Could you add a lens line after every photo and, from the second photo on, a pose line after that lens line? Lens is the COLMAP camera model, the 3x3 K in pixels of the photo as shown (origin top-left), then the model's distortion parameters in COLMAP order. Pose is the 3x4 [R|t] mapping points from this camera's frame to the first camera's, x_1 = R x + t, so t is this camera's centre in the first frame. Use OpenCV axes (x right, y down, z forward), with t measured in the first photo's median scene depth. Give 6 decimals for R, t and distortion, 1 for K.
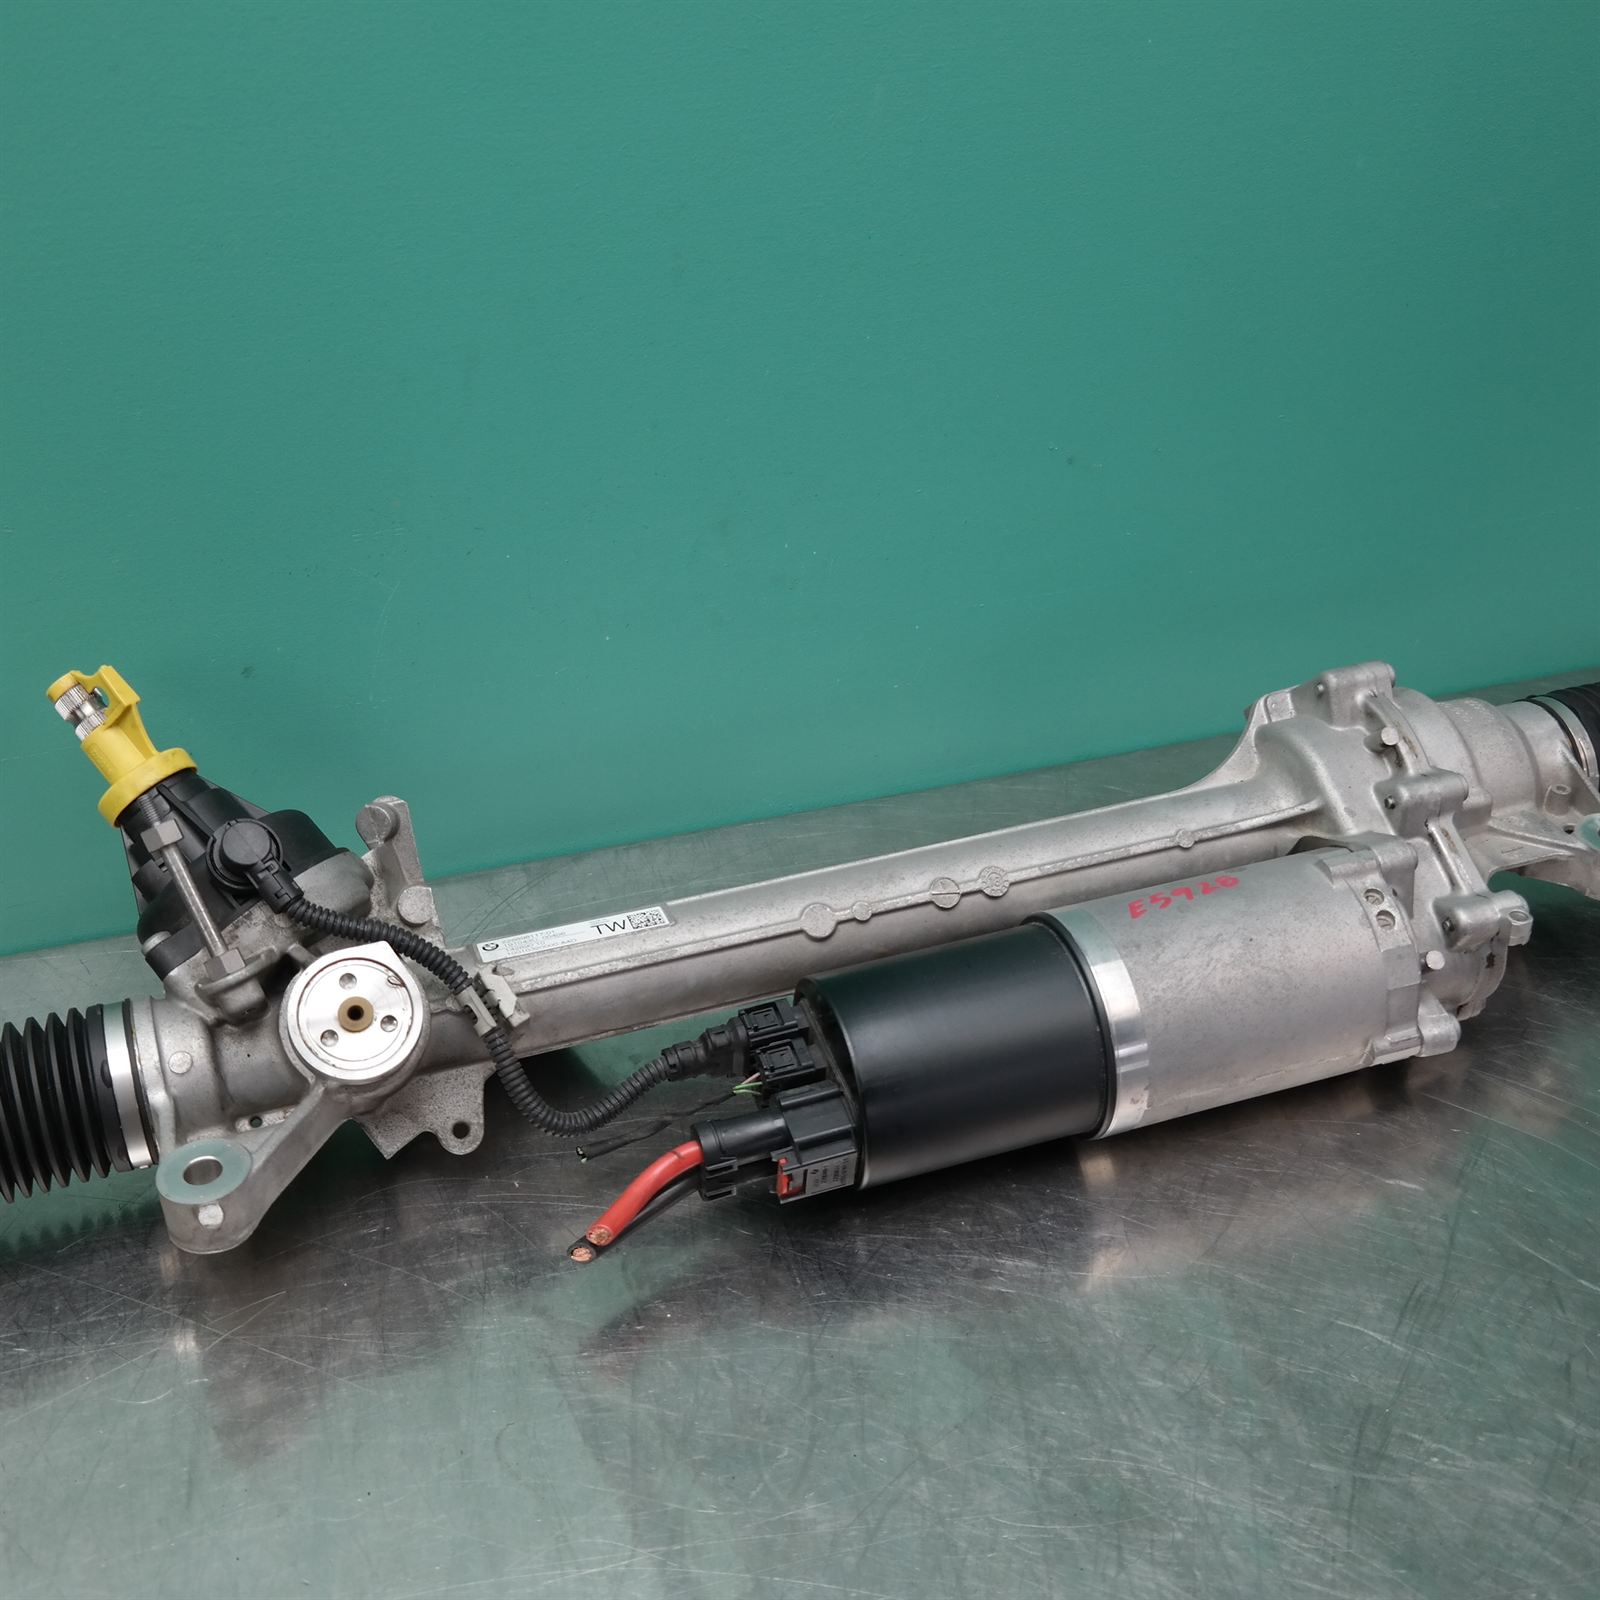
lens RADIAL K [[2007.8, 0, 800.0], [0, 2007.8, 800.0], [0, 0, 1]] dist [0.019782, 0.001576]
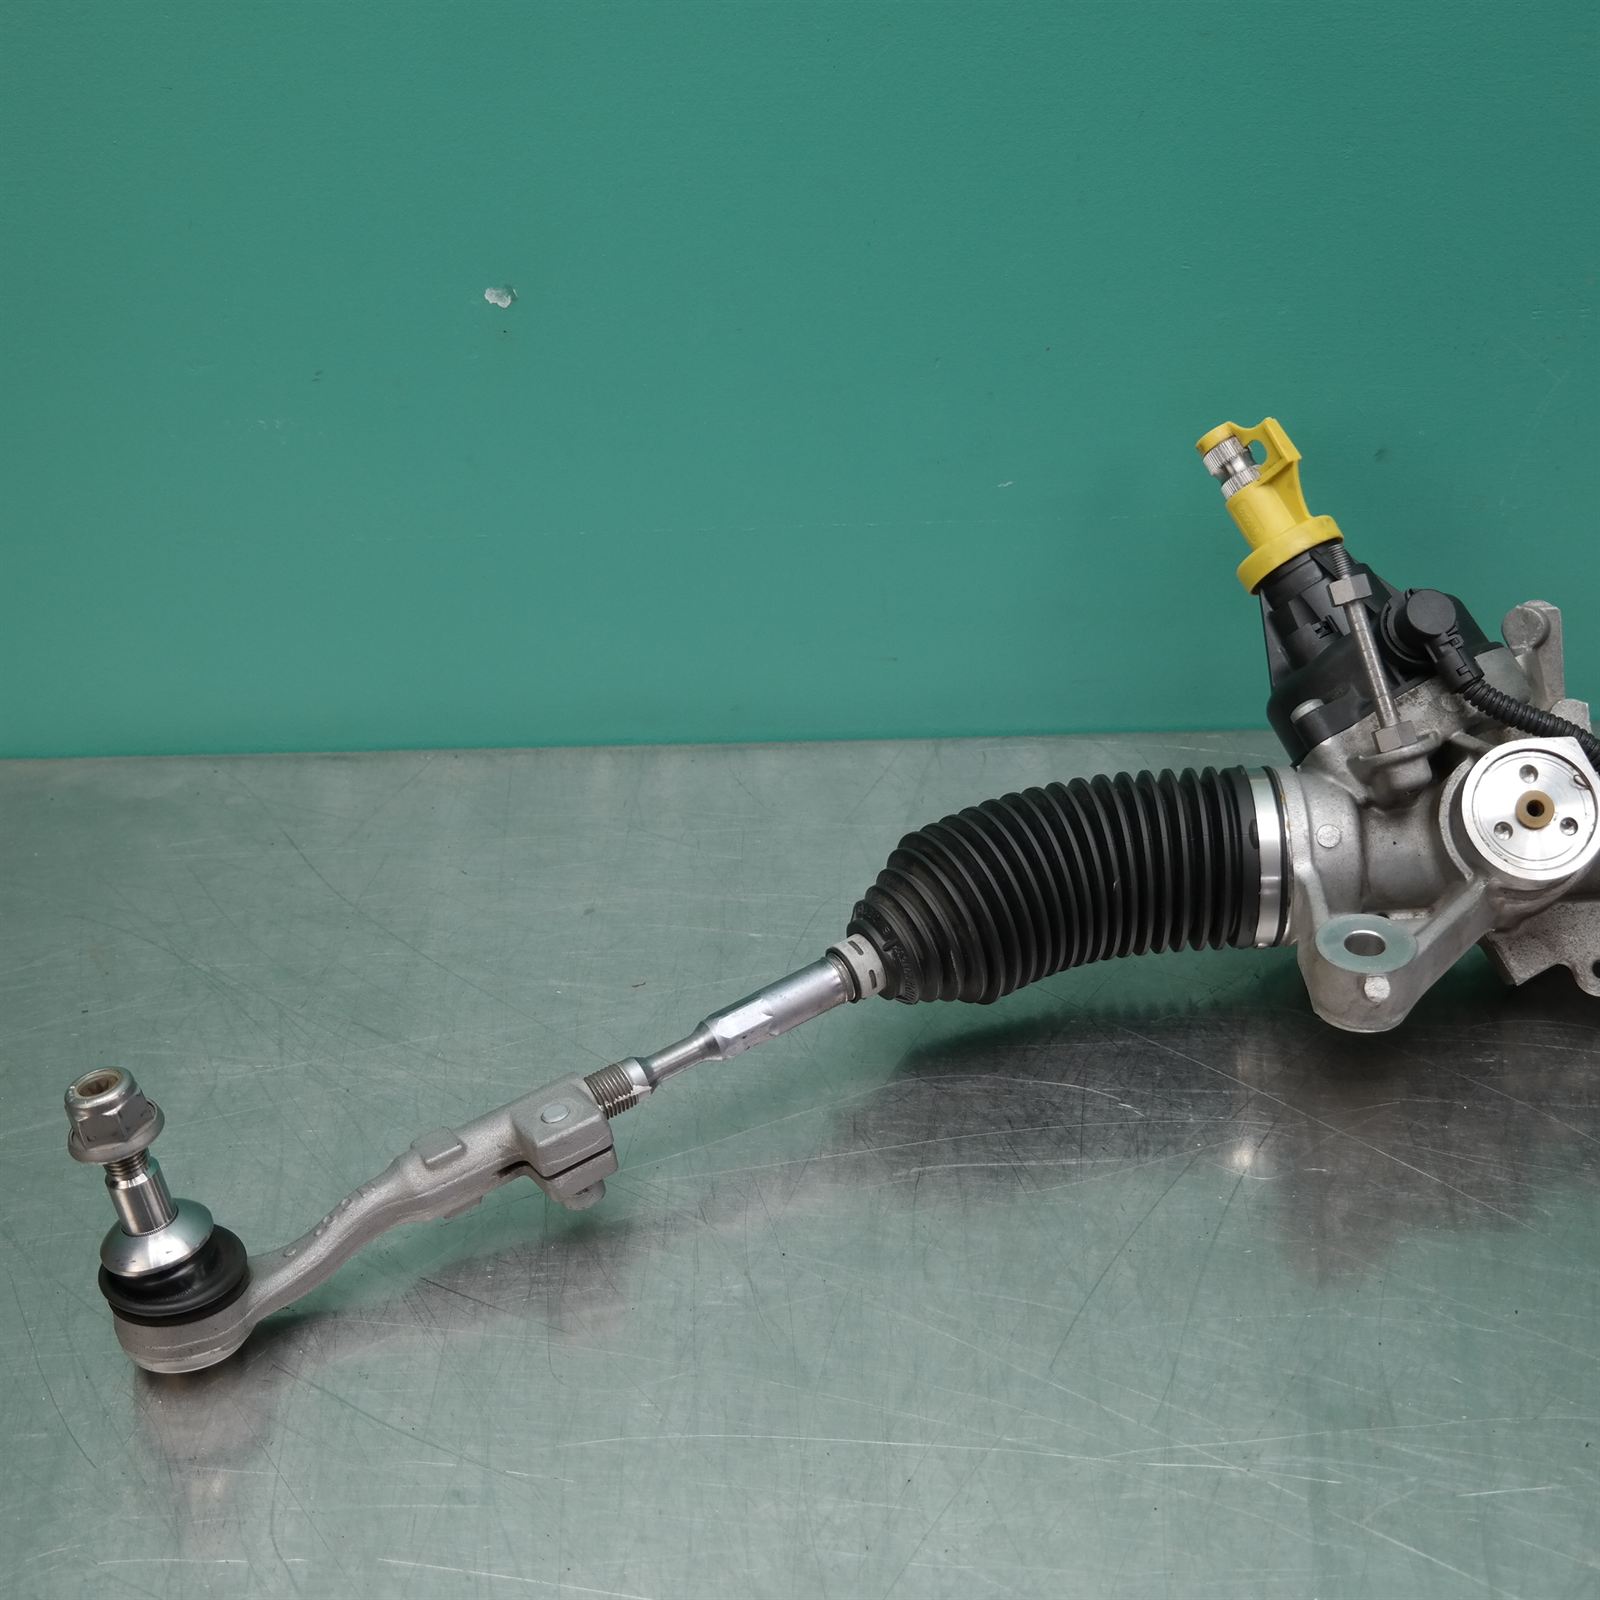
lens RADIAL K [[2420.6, 0, 800.0], [0, 2420.6, 800.0], [0, 0, 1]] dist [-0.023783, -0.039790]
pose [[0.946428, 0.142183, -0.289928, -0.212758], [-0.143492, 0.989508, 0.016852, 0.127267], [0.289282, 0.025653, 0.956900, -0.136086]]
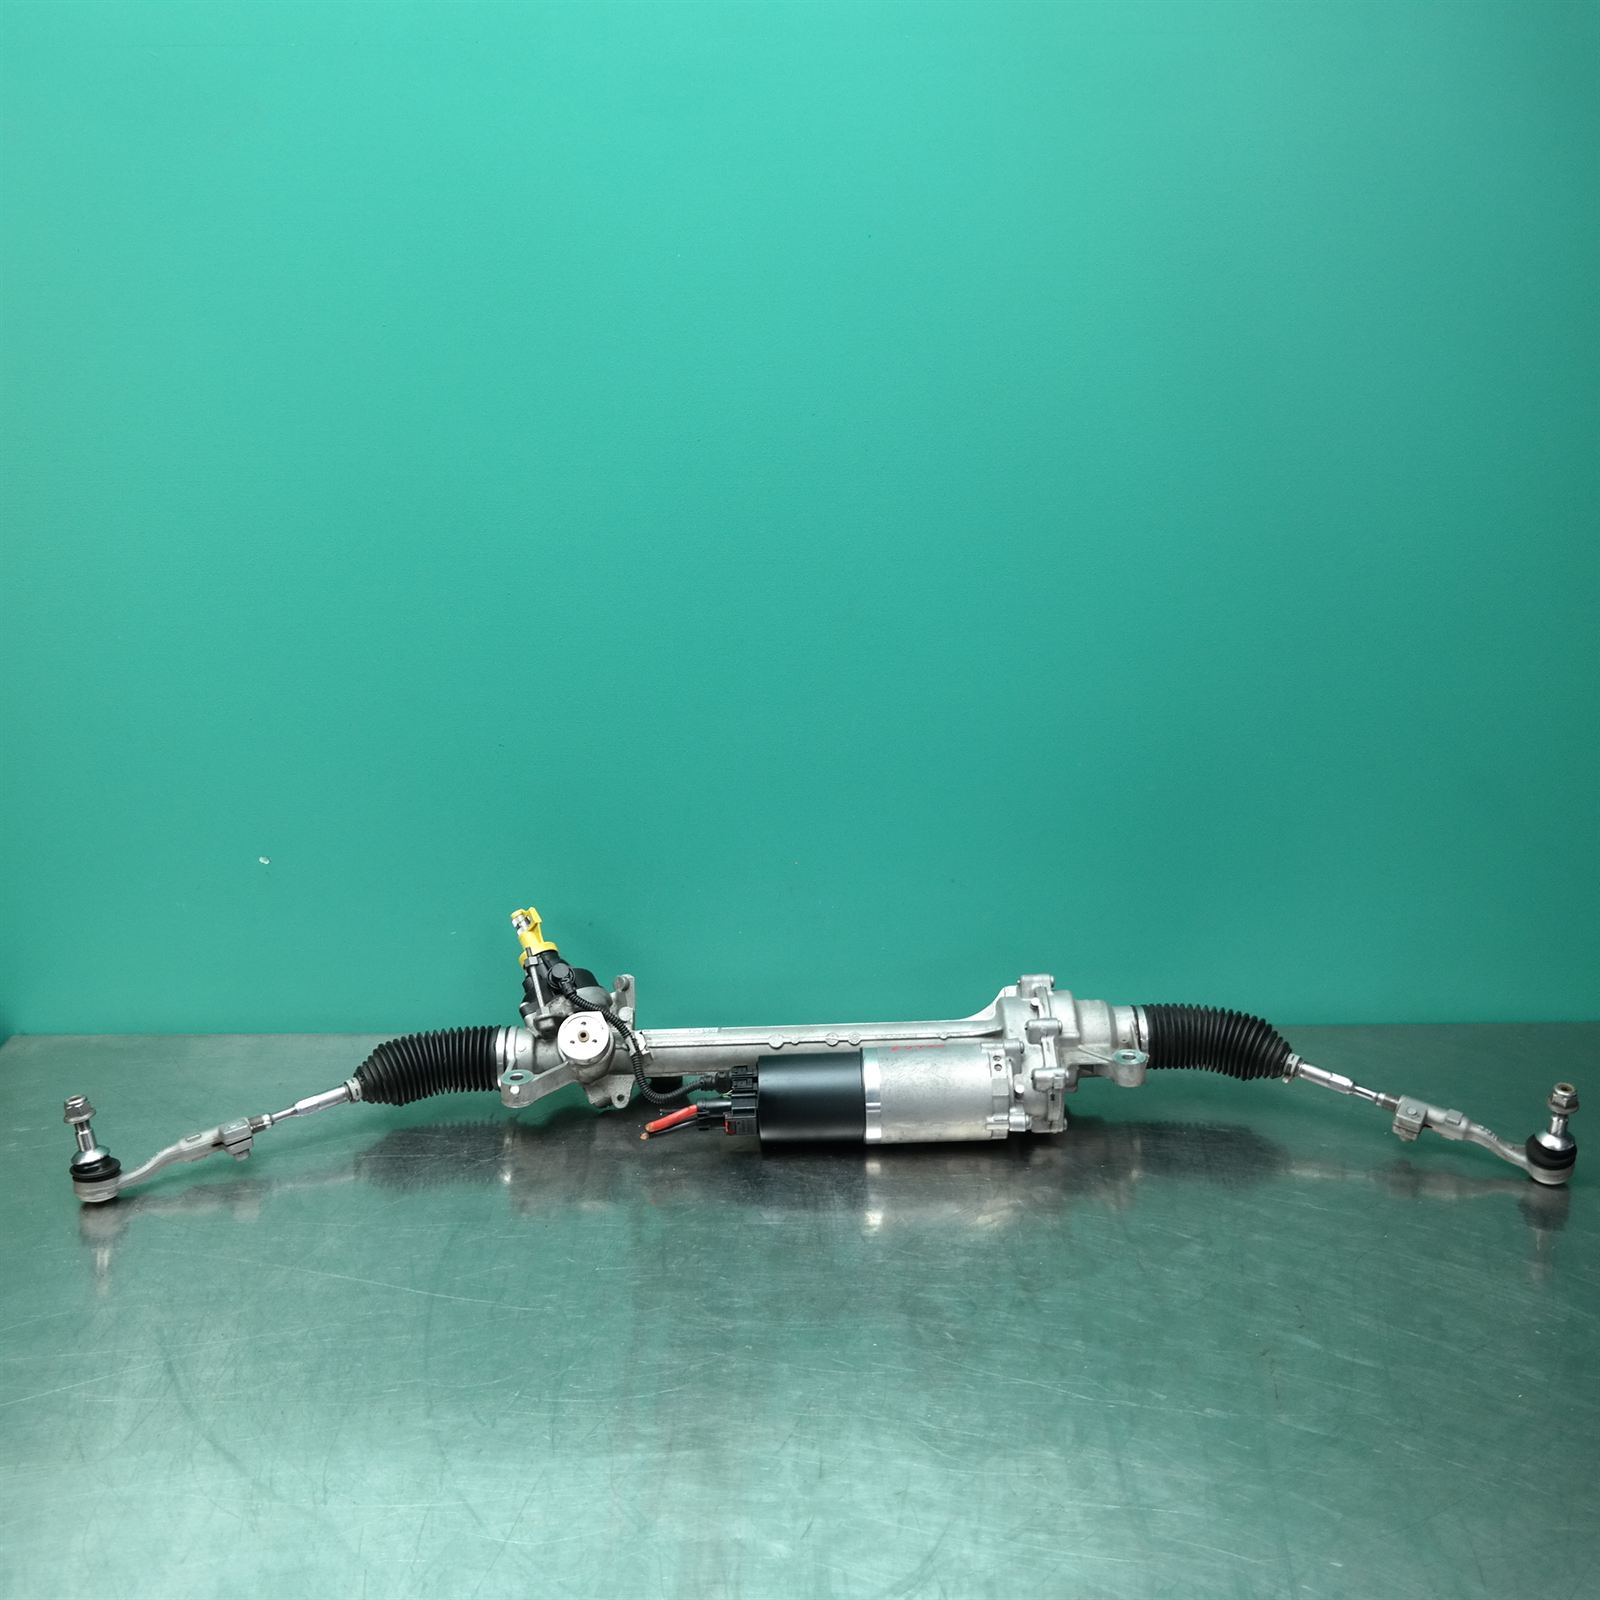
lens RADIAL K [[1864.7, 0, 800.0], [0, 1864.7, 800.0], [0, 0, 1]] dist [-0.009781, -0.020404]
pose [[0.947329, 0.085879, -0.308534, 0.759393], [-0.164904, 0.956654, -0.240041, 0.341508], [0.274546, 0.278276, 0.920428, -1.236683]]
